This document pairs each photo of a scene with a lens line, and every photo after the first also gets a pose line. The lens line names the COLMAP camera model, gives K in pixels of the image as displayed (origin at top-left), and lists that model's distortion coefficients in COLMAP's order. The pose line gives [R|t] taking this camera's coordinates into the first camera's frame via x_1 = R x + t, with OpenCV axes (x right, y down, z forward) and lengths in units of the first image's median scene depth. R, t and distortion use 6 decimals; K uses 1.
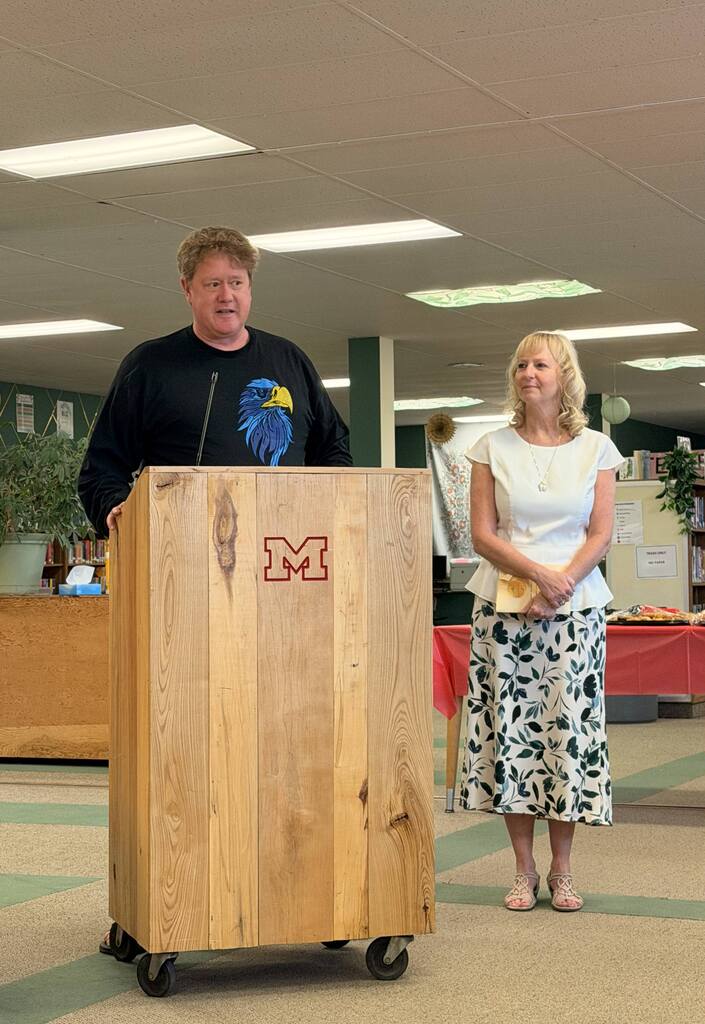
lens RADIAL K [[1931.2, 0, 328.5], [0, 1931.2, 477.2], [0, 0, 1]] dist [-0.005309, 1.095115]
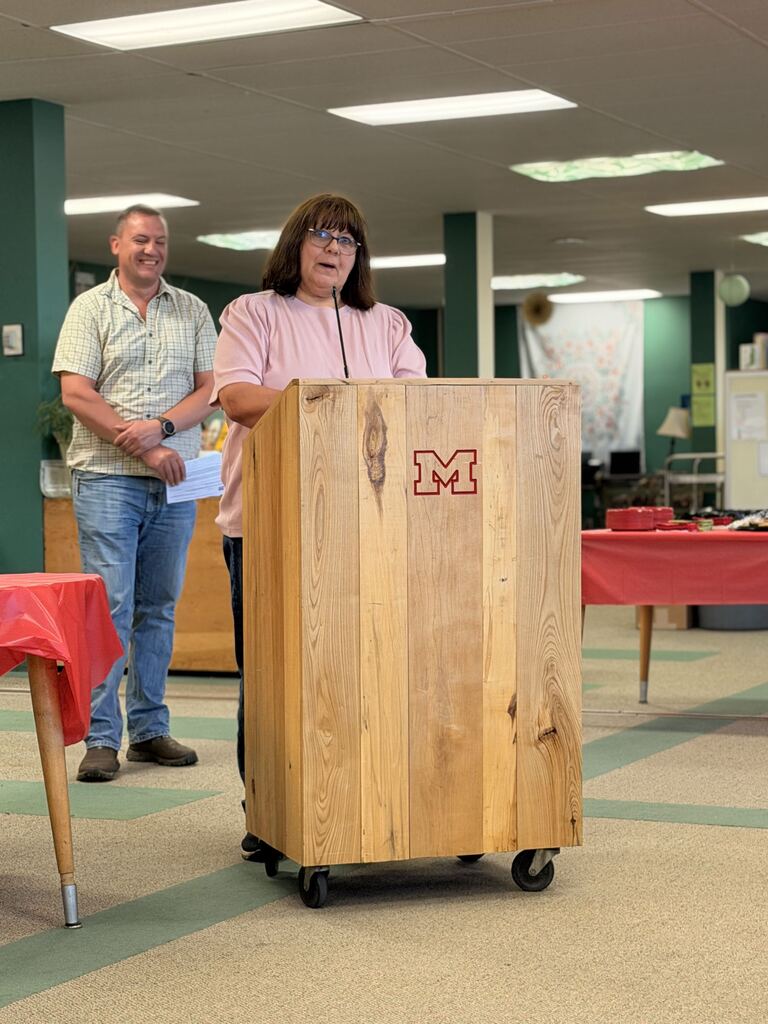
lens RADIAL K [[2146.2, 0, 384.0], [0, 2146.2, 512.0], [0, 0, 1]] dist [0.042636, 0.373261]
pose [[0.999985, 0.000427, -0.005371, -0.041755], [-0.000033, 0.997318, 0.073188, -0.017532], [0.005388, -0.073186, 0.997304, -0.093484]]
